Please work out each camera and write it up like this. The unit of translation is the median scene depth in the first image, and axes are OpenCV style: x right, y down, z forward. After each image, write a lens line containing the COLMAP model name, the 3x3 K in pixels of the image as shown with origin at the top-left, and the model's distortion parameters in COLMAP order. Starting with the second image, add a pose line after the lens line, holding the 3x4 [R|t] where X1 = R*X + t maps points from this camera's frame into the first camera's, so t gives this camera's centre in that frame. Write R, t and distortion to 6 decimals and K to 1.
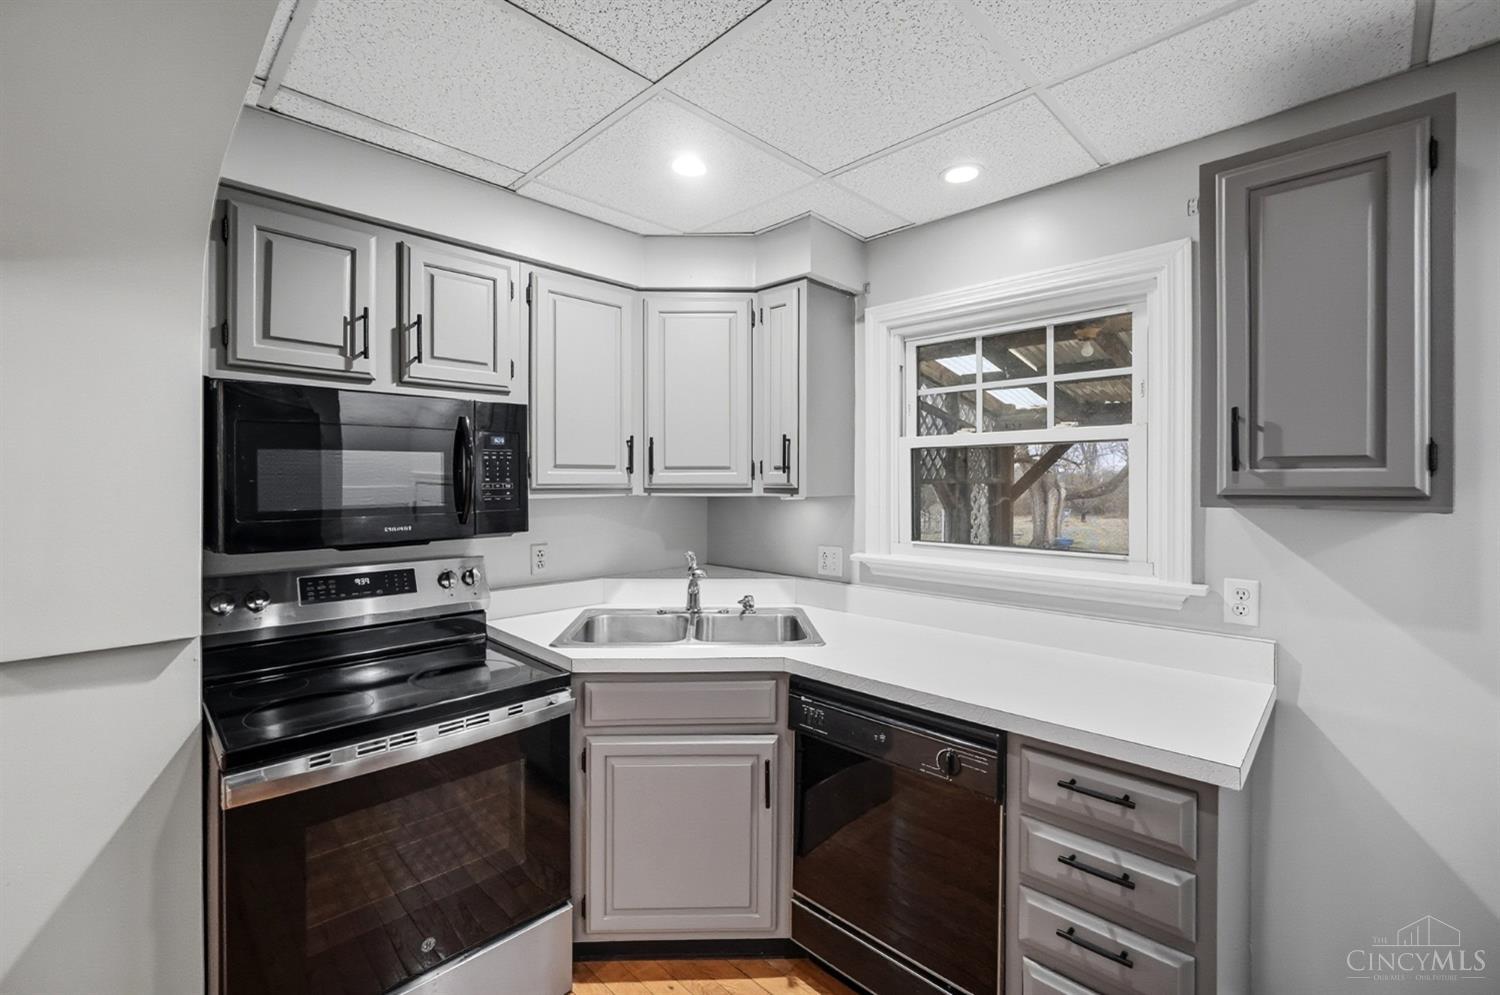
lens RADIAL K [[638.9, 0, 746.9], [0, 638.9, 487.9], [0, 0, 1]] dist [-0.020935, 0.008087]
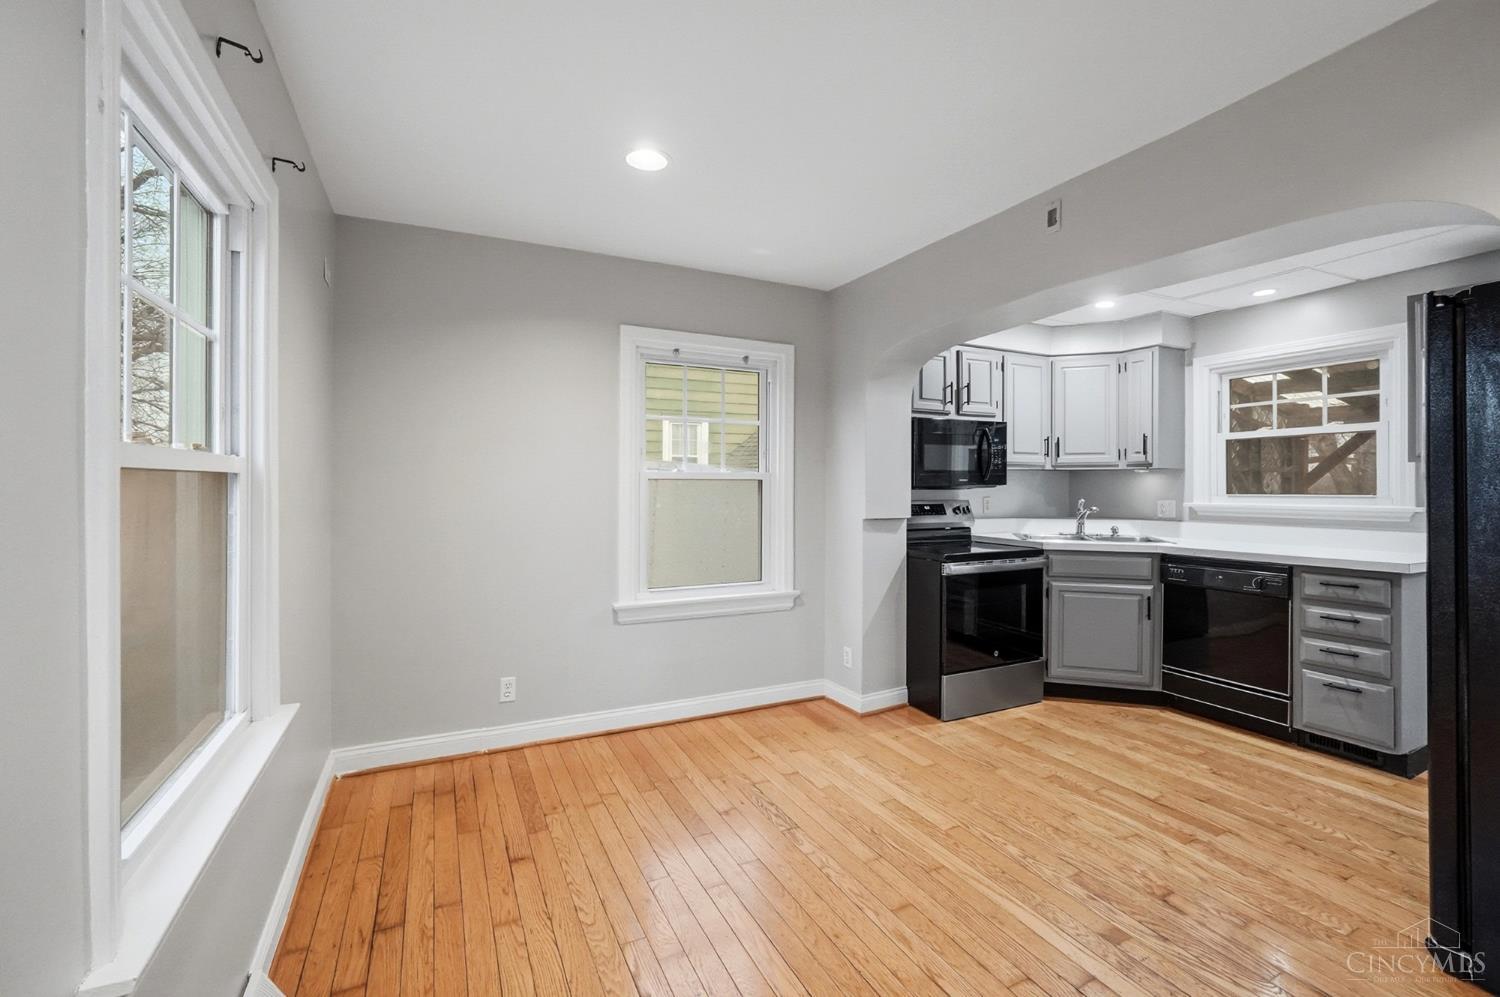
lens RADIAL K [[638.9, 0, 746.9], [0, 638.9, 488.9], [0, 0, 1]] dist [-0.020935, 0.008087]
pose [[0.943634, -0.001044, -0.330990, -0.428049], [-0.000871, 0.999984, -0.005637, 0.088465], [0.330991, 0.005607, 0.943617, -1.114394]]
